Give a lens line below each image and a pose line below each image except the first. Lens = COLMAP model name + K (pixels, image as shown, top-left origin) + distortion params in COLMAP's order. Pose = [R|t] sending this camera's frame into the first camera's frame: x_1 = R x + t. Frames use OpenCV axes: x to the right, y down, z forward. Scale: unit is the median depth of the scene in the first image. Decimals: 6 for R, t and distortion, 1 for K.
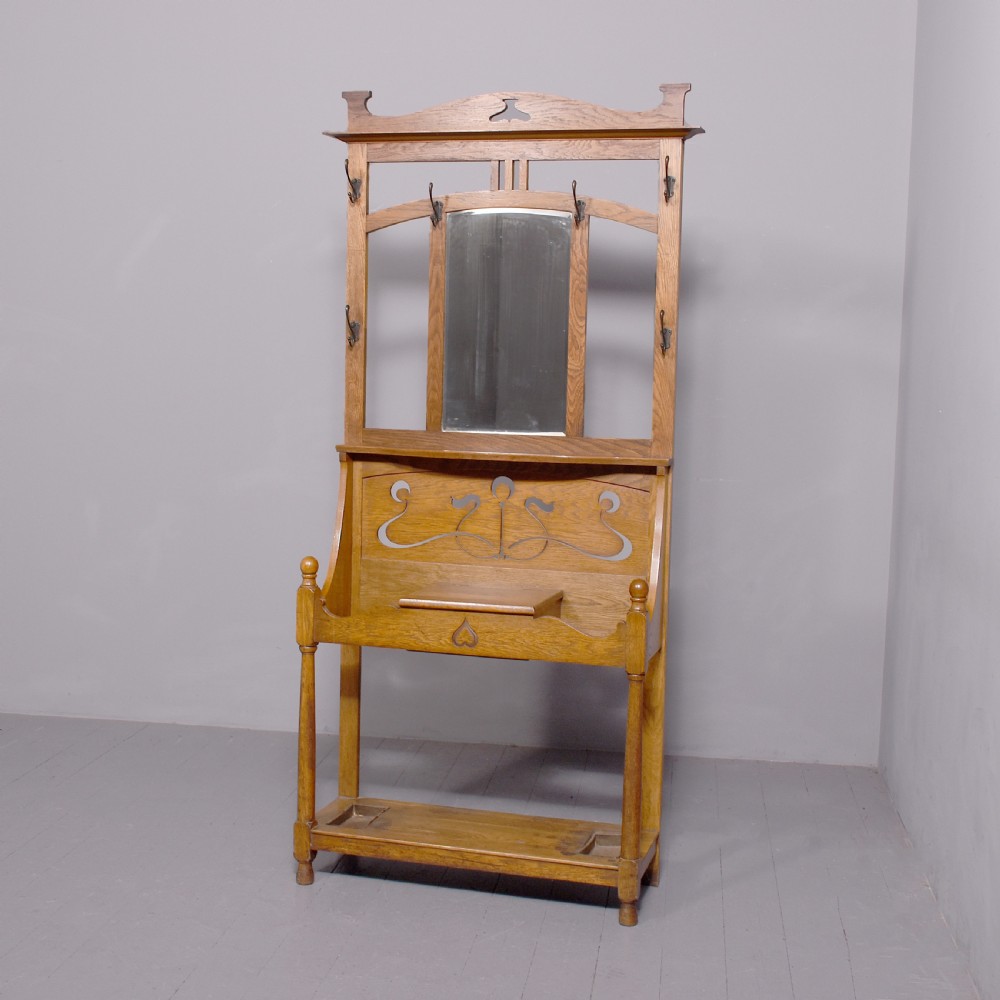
lens RADIAL K [[1555.6, 0, 500.0], [0, 1555.6, 500.0], [0, 0, 1]] dist [0.182797, 0.095962]
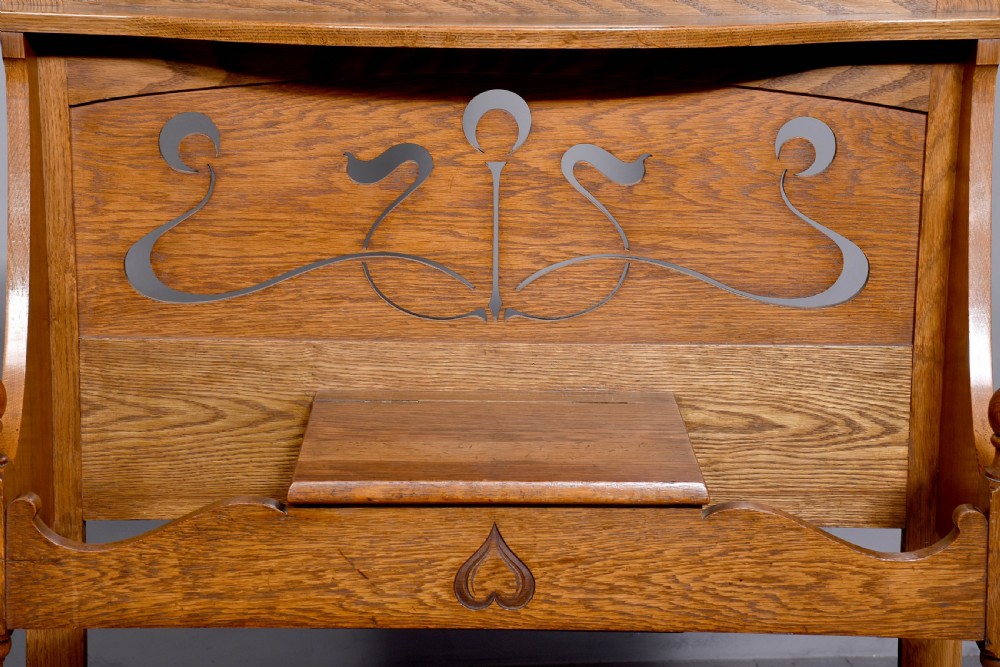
lens RADIAL K [[2361.9, 0, 483.8], [0, 2361.9, 327.9], [0, 0, 1]] dist [0.525797, 0.787974]
pose [[0.962098, -0.075635, 0.262007, -0.148747], [0.041787, 0.990310, 0.132435, -0.033547], [-0.269485, -0.116467, 0.955936, 0.485059]]
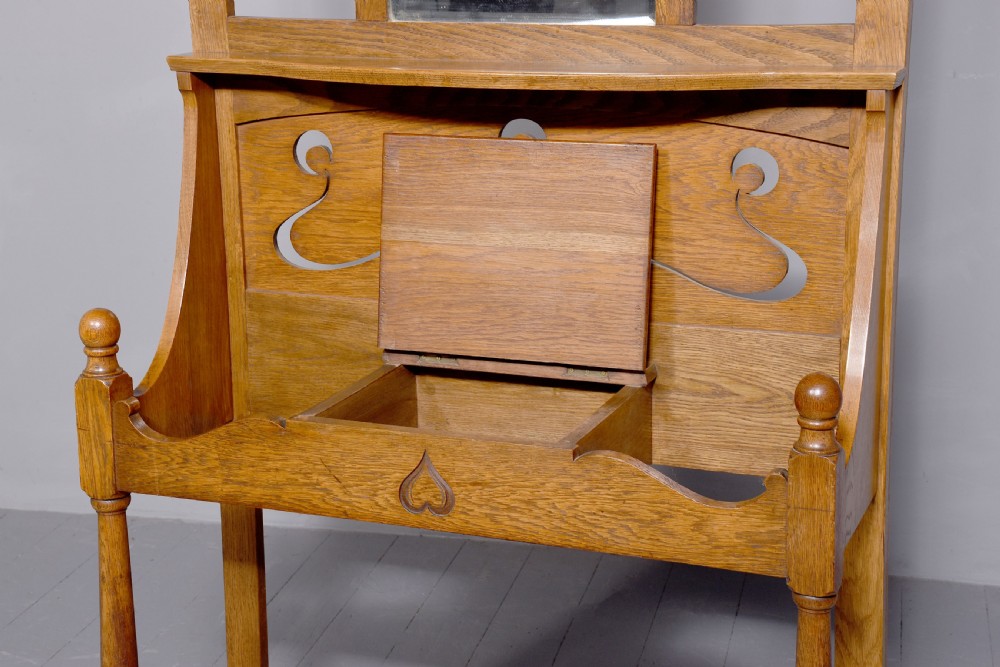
lens RADIAL K [[1787.9, 0, 489.8], [0, 1787.9, 329.8], [0, 0, 1]] dist [0.335191, 0.140455]
pose [[0.993513, -0.014613, -0.112778, 0.052096], [0.031489, 0.988284, 0.149340, -0.033541], [0.109274, -0.151923, 0.982333, 0.474844]]
